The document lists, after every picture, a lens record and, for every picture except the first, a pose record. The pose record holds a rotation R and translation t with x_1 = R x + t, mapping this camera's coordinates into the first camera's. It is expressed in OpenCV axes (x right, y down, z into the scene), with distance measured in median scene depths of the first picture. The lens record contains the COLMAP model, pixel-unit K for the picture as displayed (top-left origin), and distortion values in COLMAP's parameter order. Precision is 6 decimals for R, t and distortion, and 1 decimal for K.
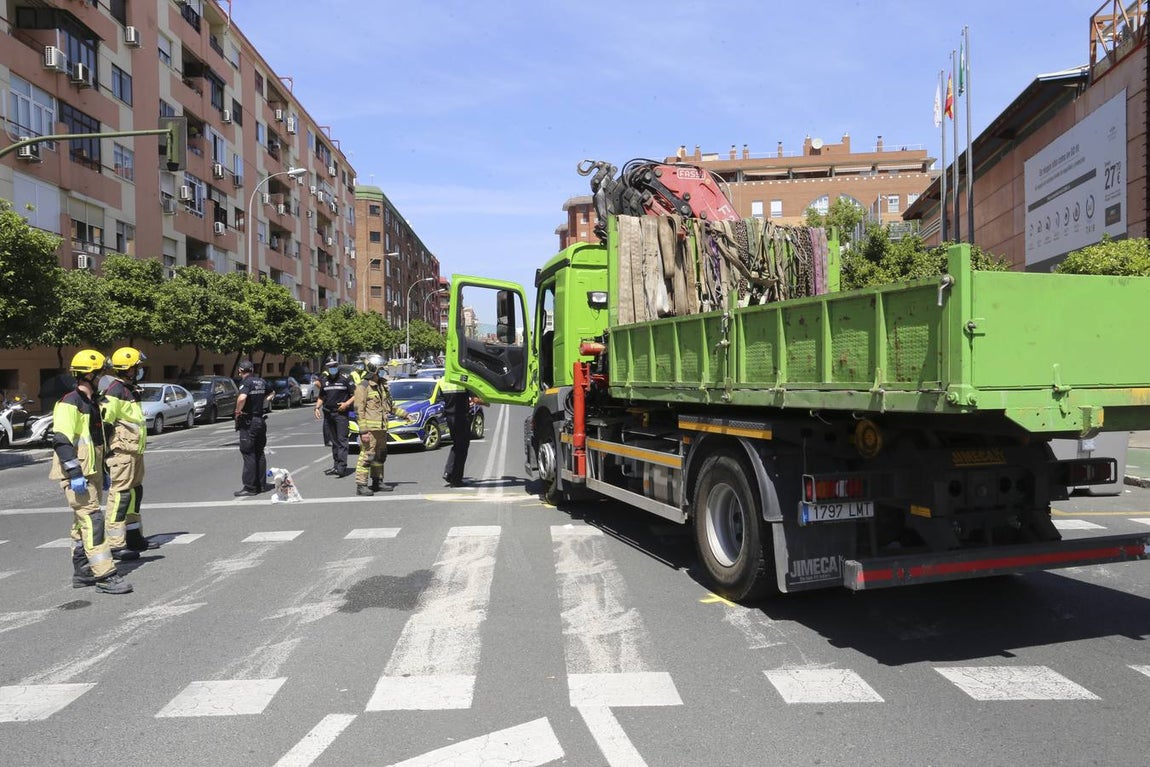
lens RADIAL K [[924.3, 0, 565.6], [0, 924.3, 381.8], [0, 0, 1]] dist [-0.104757, 0.146698]
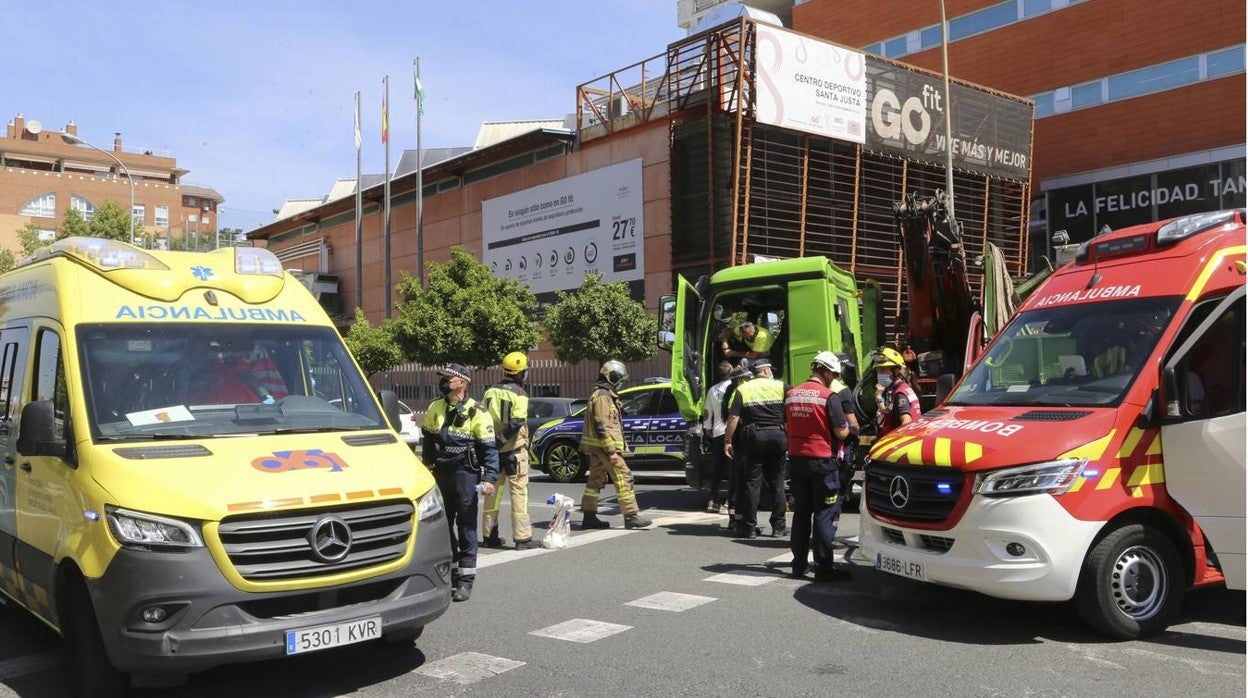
lens RADIAL K [[1056.5, 0, 618.8], [0, 1056.5, 352.9], [0, 0, 1]] dist [-0.067546, 0.115537]
pose [[0.626607, 0.032029, 0.778677, -1.055365], [0.023614, 0.997916, -0.060049, 0.020802], [-0.778978, 0.056015, 0.624545, 0.450635]]
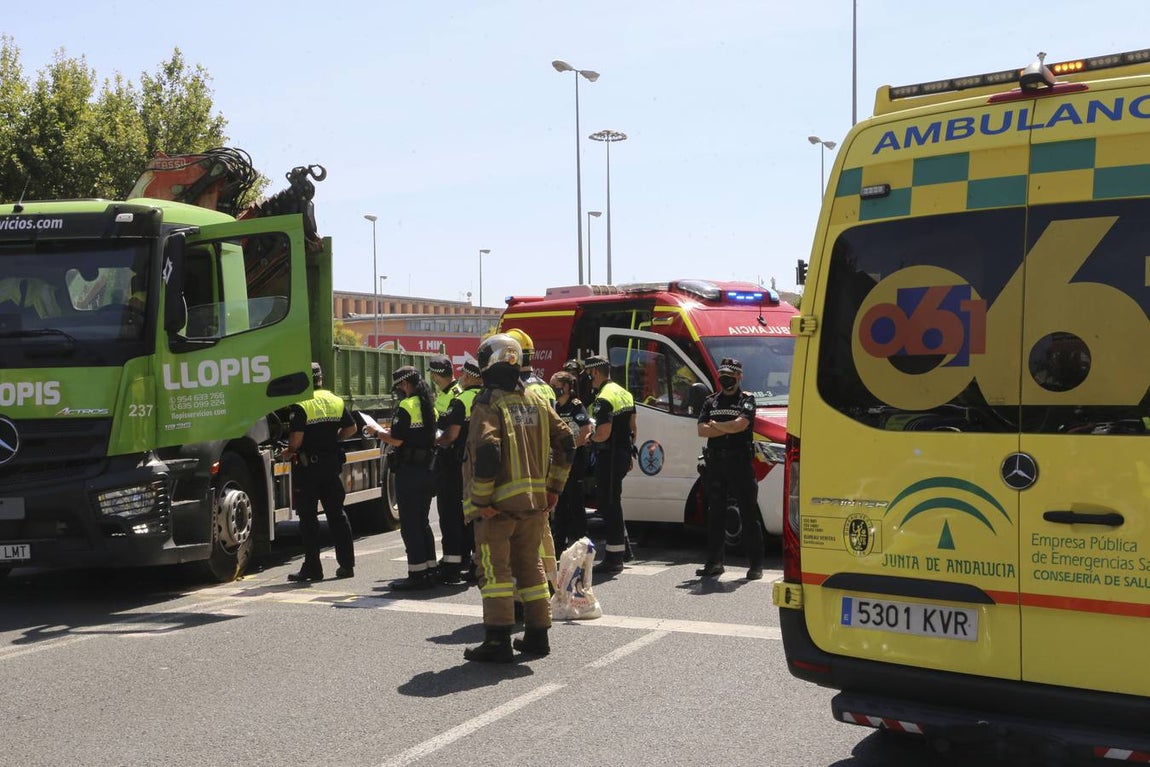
lens RADIAL K [[1383.2, 0, 575.0], [0, 1383.2, 383.5], [0, 0, 1]] dist [0.120891, 0.015216]
pose [[-0.907418, 0.036758, 0.418618, -0.698498], [0.037687, 0.999271, -0.006051, -0.001212], [-0.418536, 0.010286, -0.908142, 1.904574]]
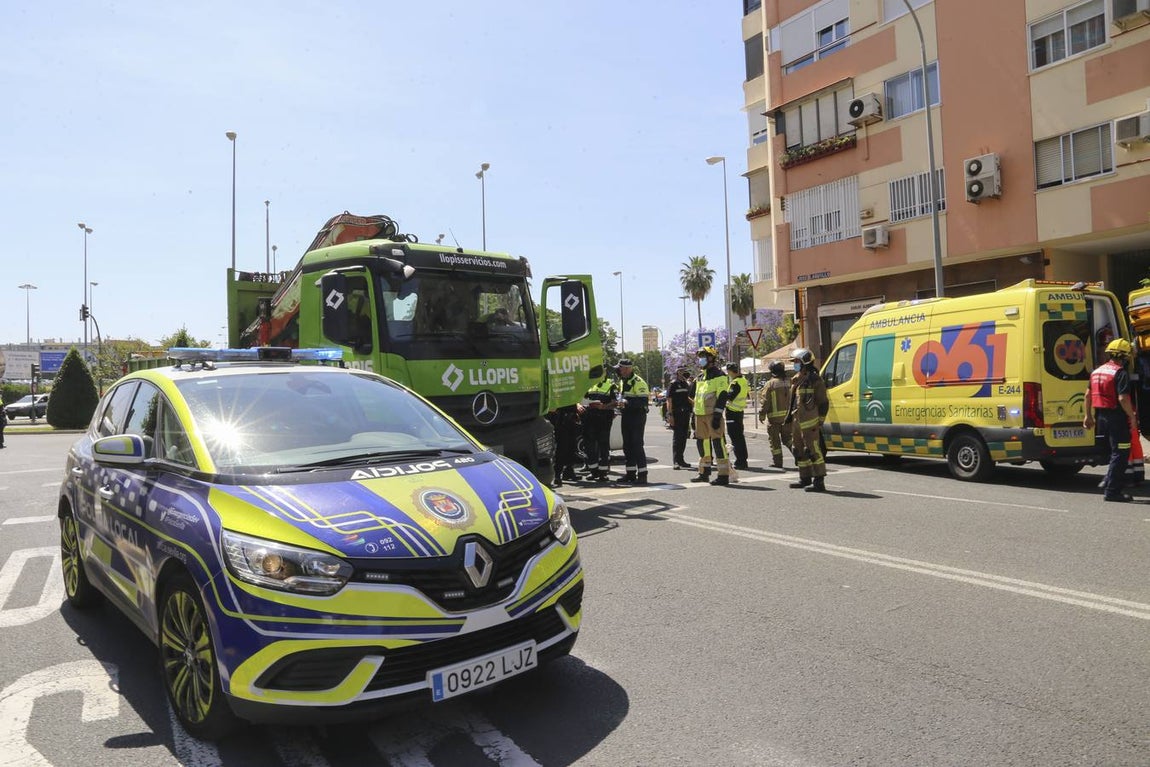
lens RADIAL K [[793.0, 0, 571.8], [0, 793.0, 388.2], [0, 0, 1]] dist [-0.128690, 0.091988]
pose [[-0.864982, 0.044537, -0.499822, 0.369205], [0.036140, 0.998996, 0.026472, -0.020268], [0.500499, 0.004834, -0.865724, 1.921720]]
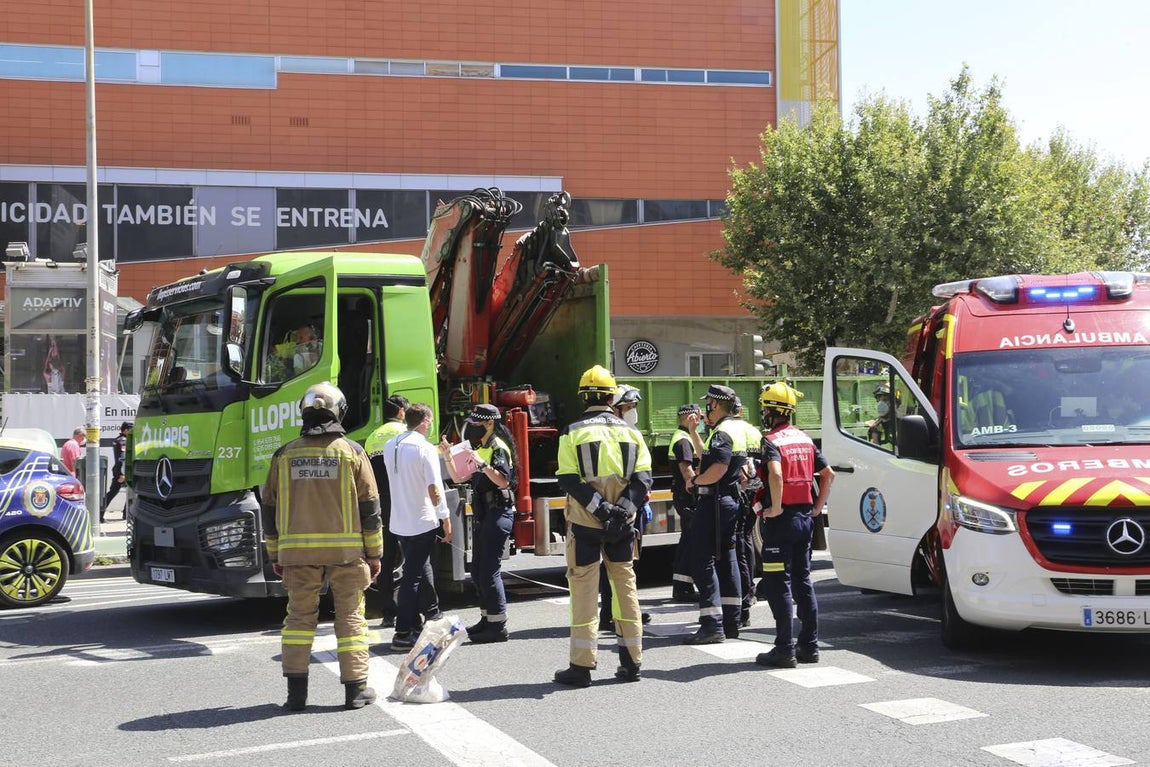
lens RADIAL K [[1350.0, 0, 575.0], [0, 1350.0, 383.5], [0, 0, 1]] dist [0.060592, 0.029610]
pose [[-0.374831, 0.058974, 0.925216, -1.049159], [0.042701, 0.998014, -0.046314, 0.006619], [-0.926109, 0.022148, -0.376604, 1.306700]]
